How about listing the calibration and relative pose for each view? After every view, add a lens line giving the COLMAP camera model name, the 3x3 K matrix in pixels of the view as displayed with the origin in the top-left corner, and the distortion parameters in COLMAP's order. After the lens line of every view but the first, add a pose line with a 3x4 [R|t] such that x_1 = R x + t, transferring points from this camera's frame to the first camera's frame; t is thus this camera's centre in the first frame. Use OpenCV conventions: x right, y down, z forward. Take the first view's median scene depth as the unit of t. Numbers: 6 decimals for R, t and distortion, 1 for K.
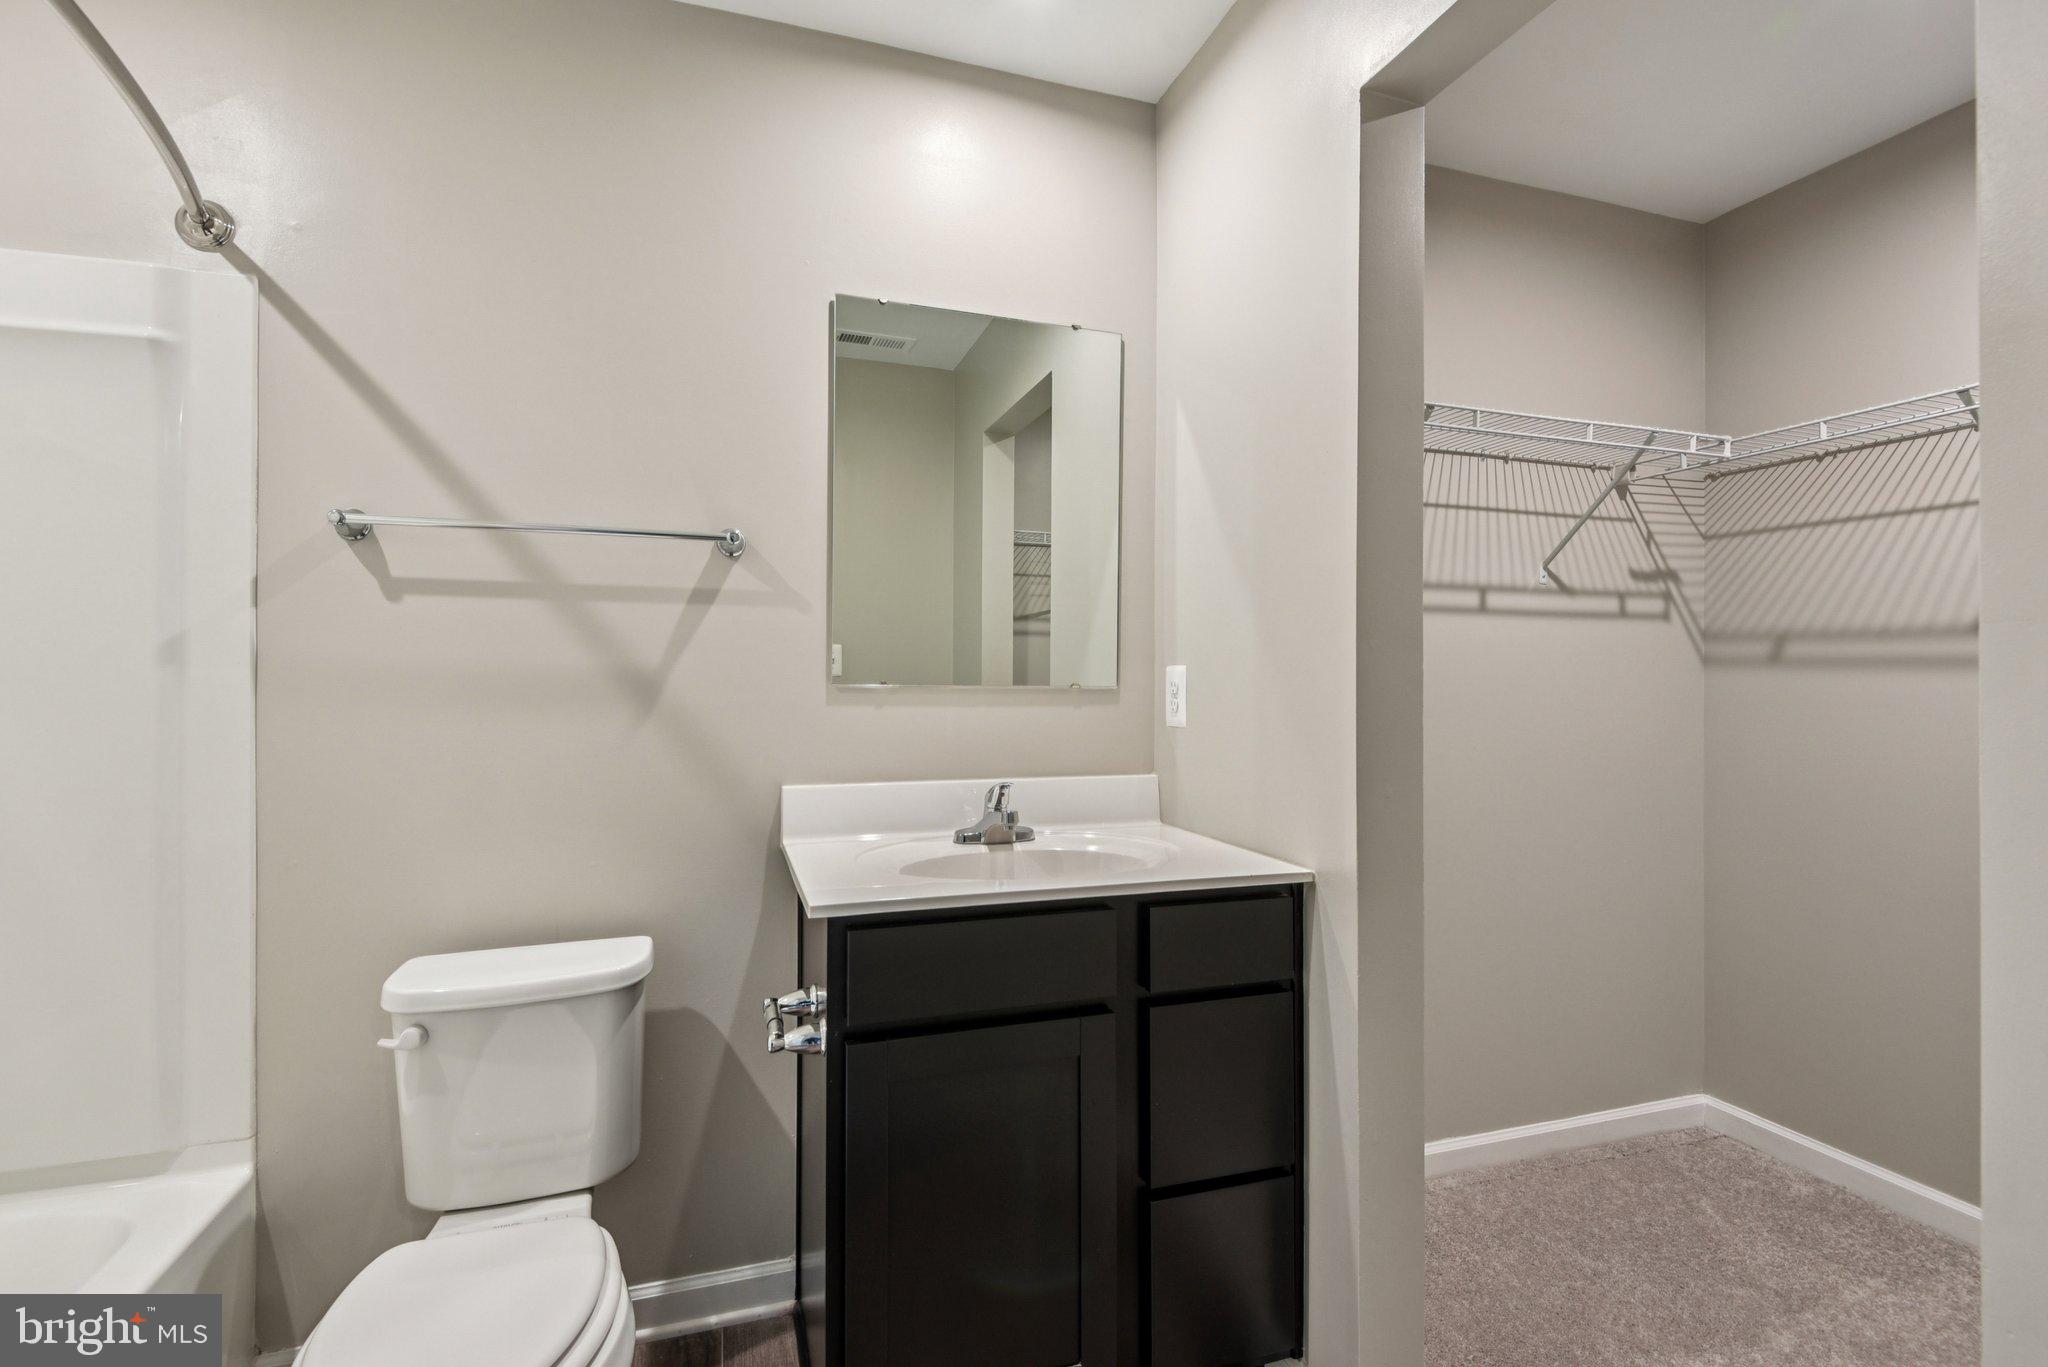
lens RADIAL K [[936.9, 0, 1028.3], [0, 936.9, 680.4], [0, 0, 1]] dist [0.014476, -0.011584]
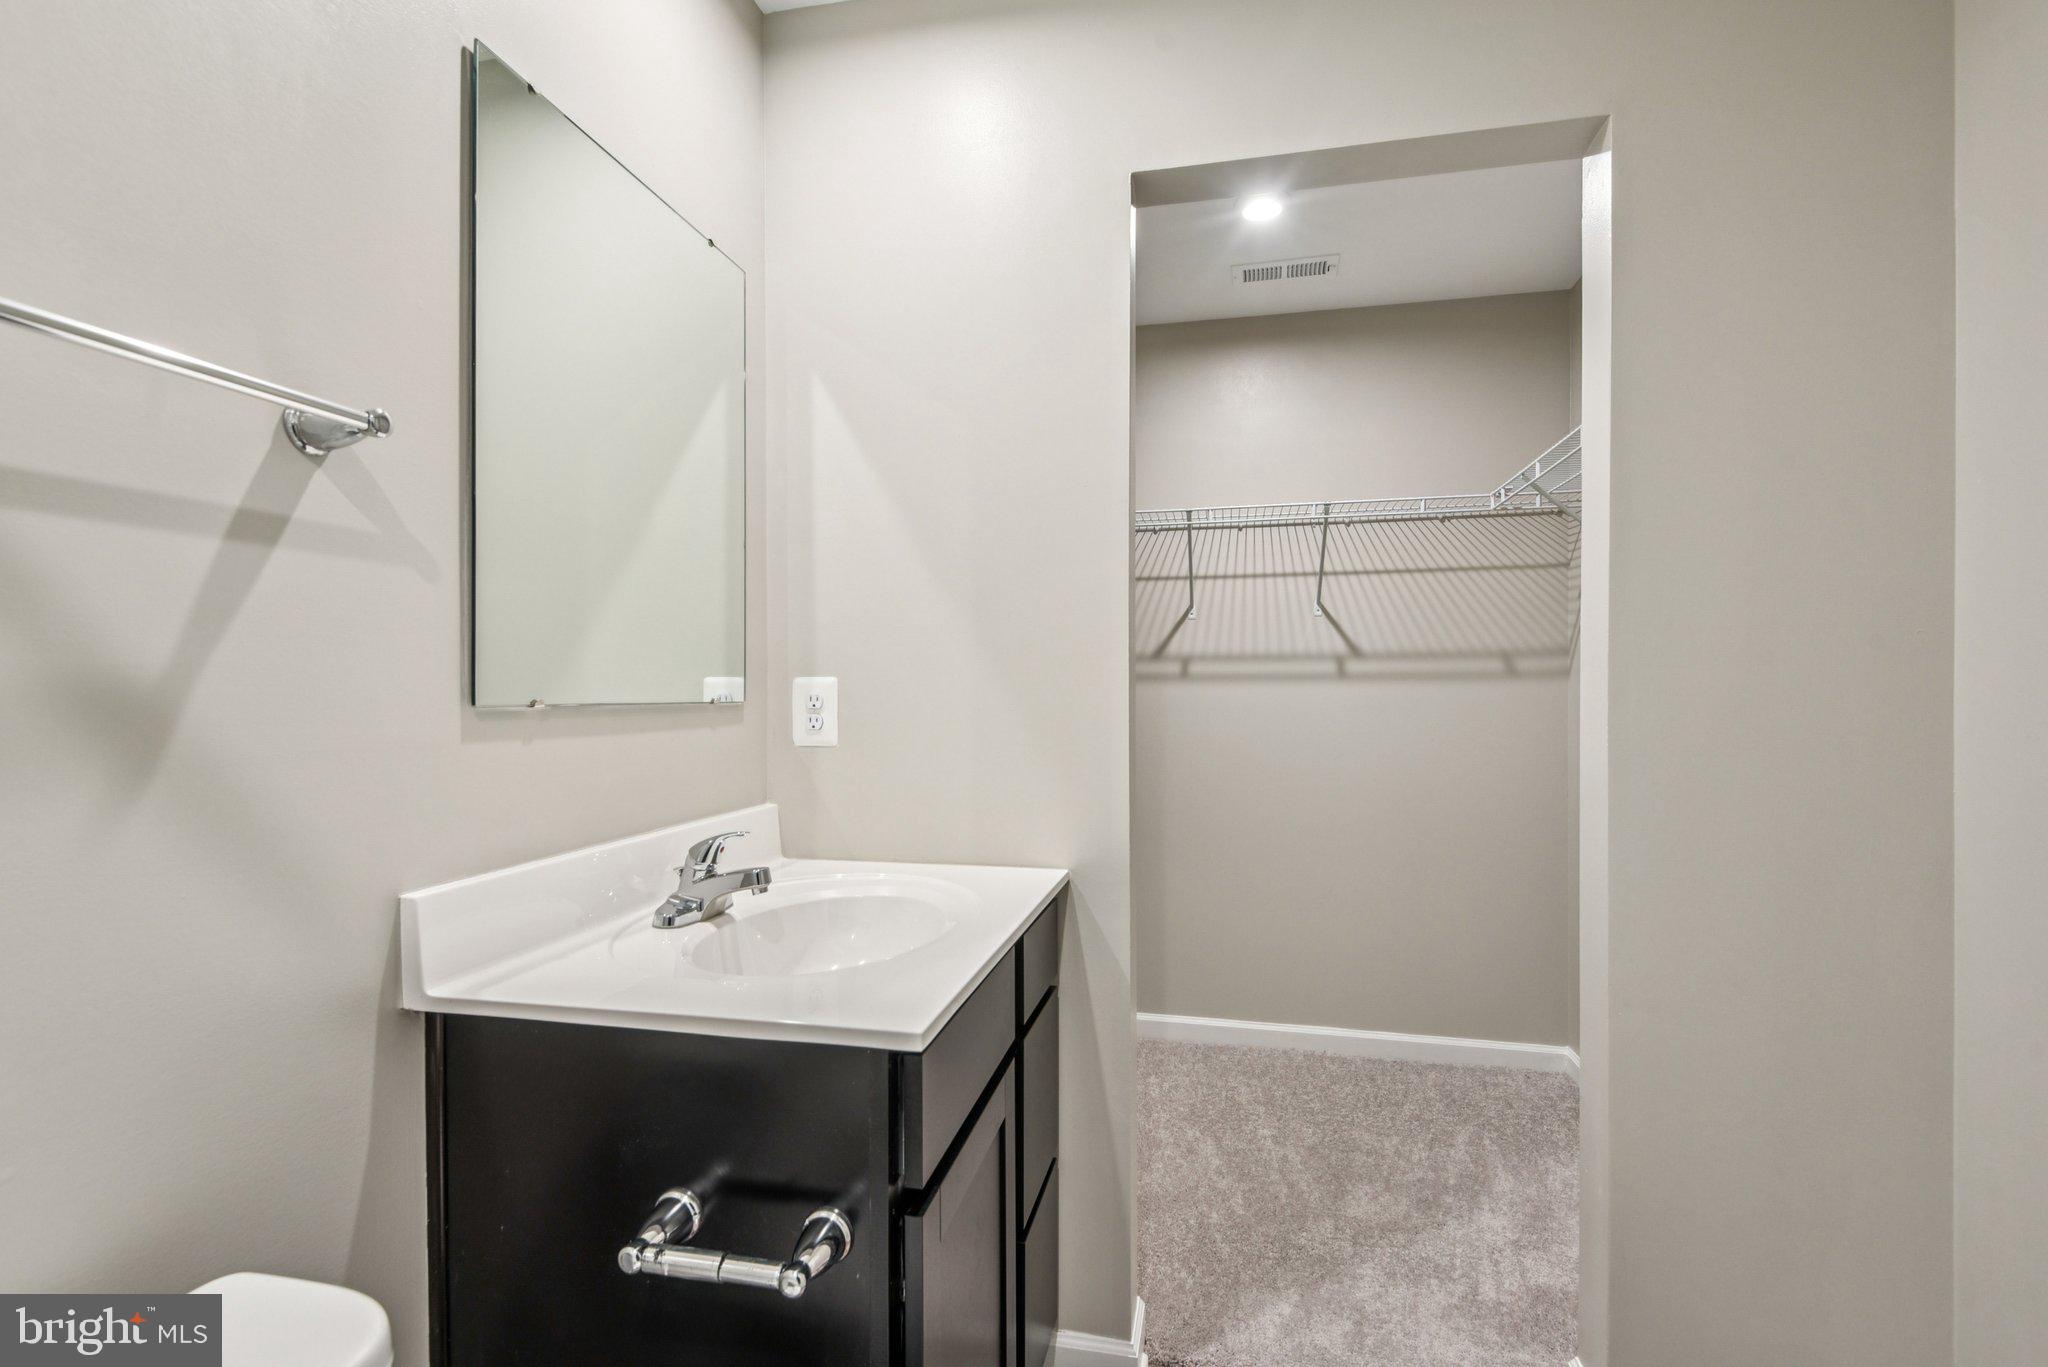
lens RADIAL K [[936.9, 0, 1013.9], [0, 936.9, 695.8], [0, 0, 1]] dist [0.014476, -0.011584]
pose [[0.513977, -0.013042, 0.857705, -0.569904], [0.006439, 0.999915, 0.011346, -0.007330], [-0.857780, -0.000309, 0.514018, 0.436631]]
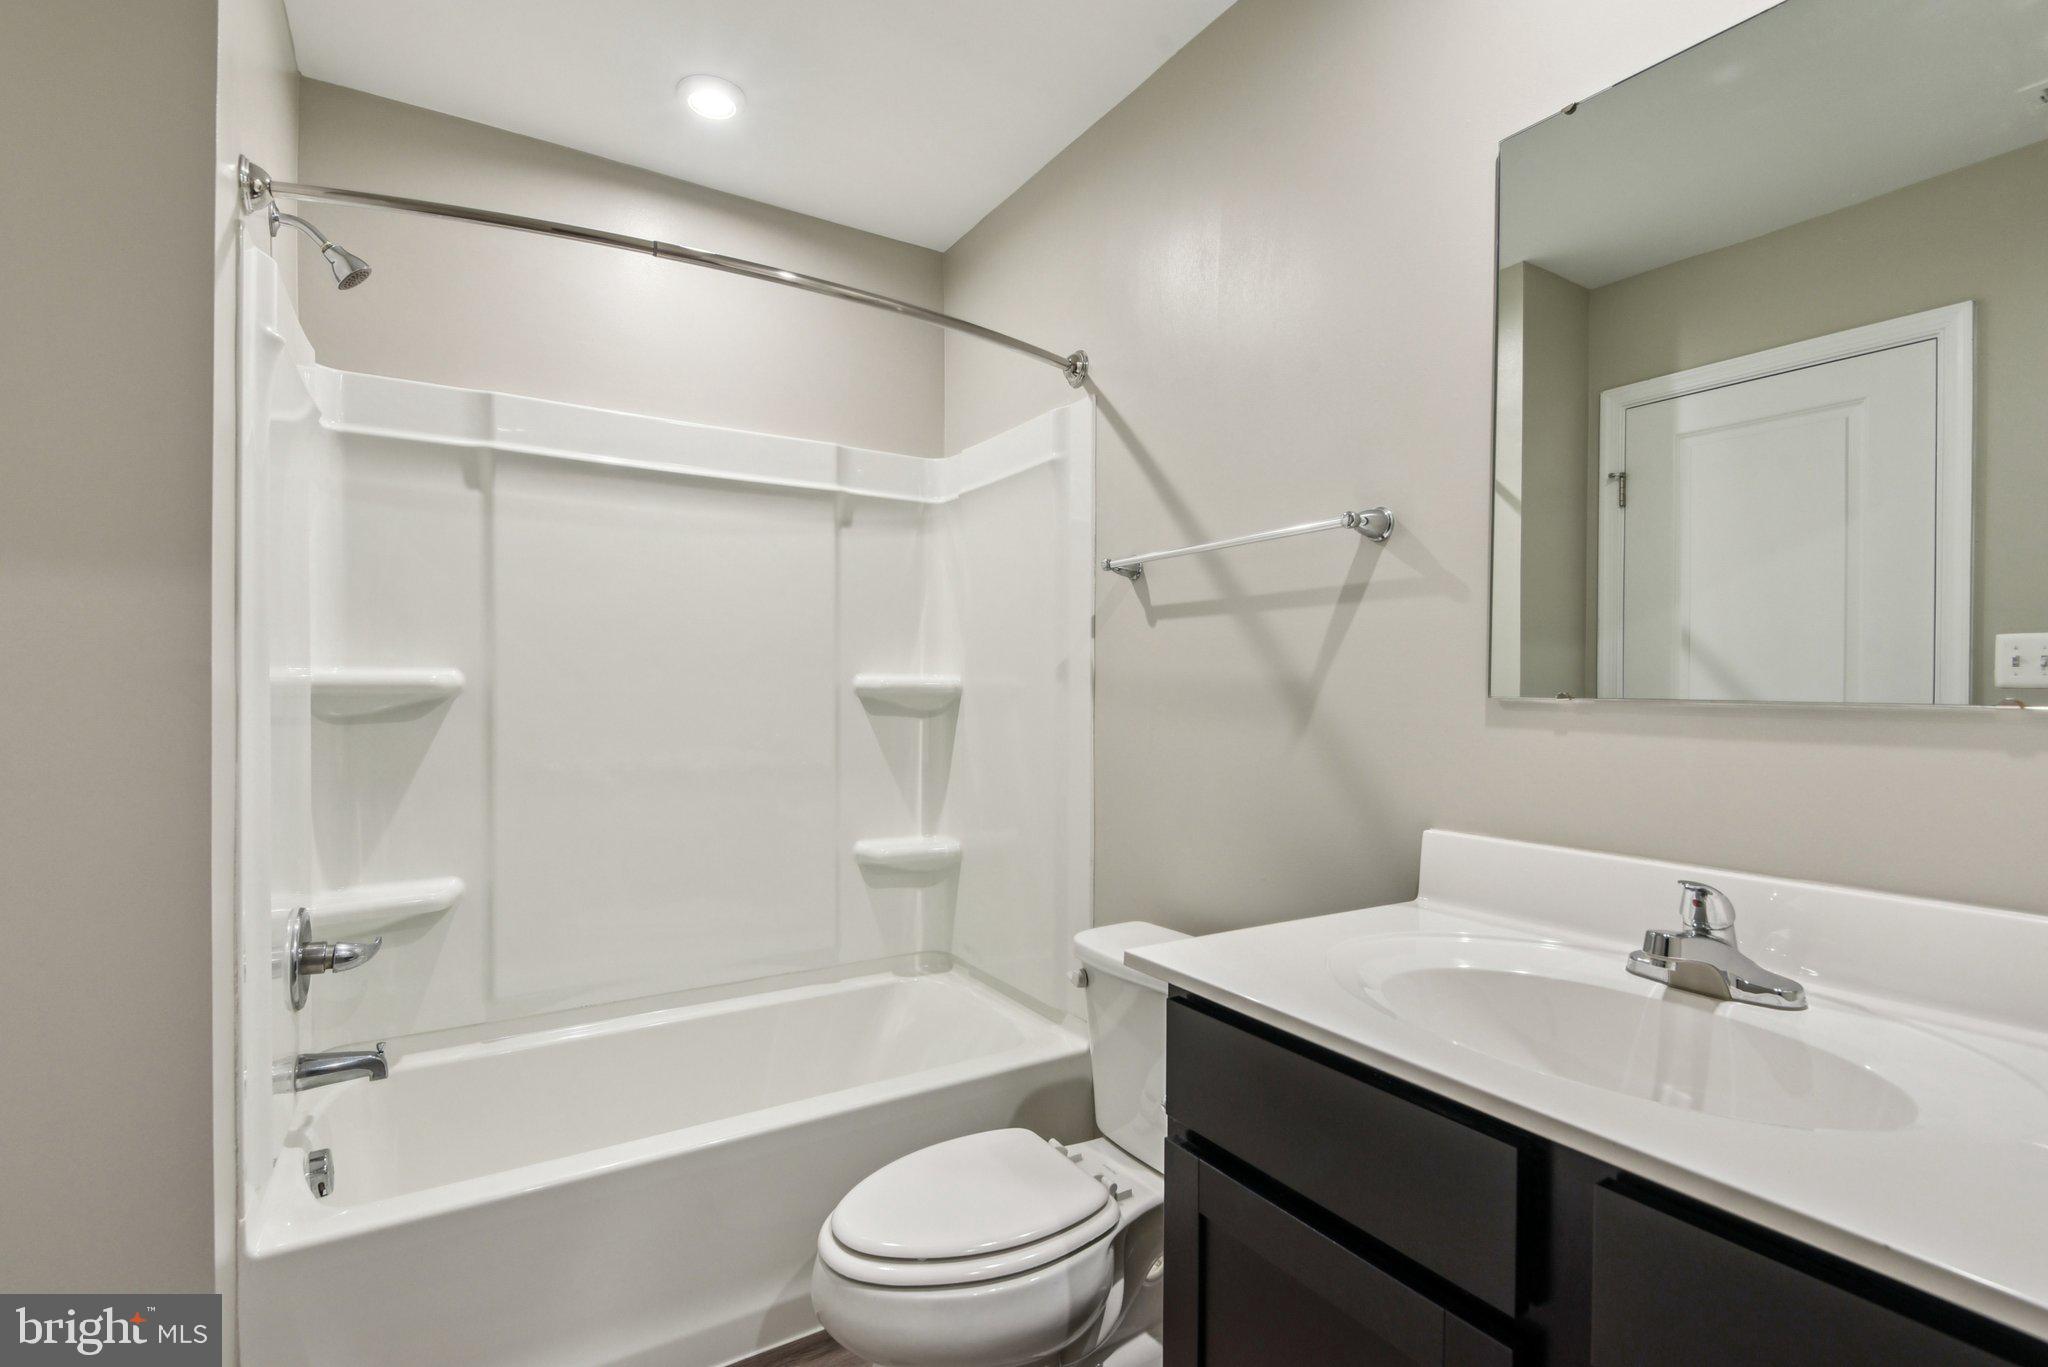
lens RADIAL K [[936.9, 0, 1036.6], [0, 936.9, 693.0], [0, 0, 1]] dist [0.014476, -0.011584]
pose [[0.250480, -0.001312, -0.968121, 0.416065], [-0.006789, 0.999972, -0.003112, 0.005999], [0.968098, 0.007352, 0.250464, 0.518458]]
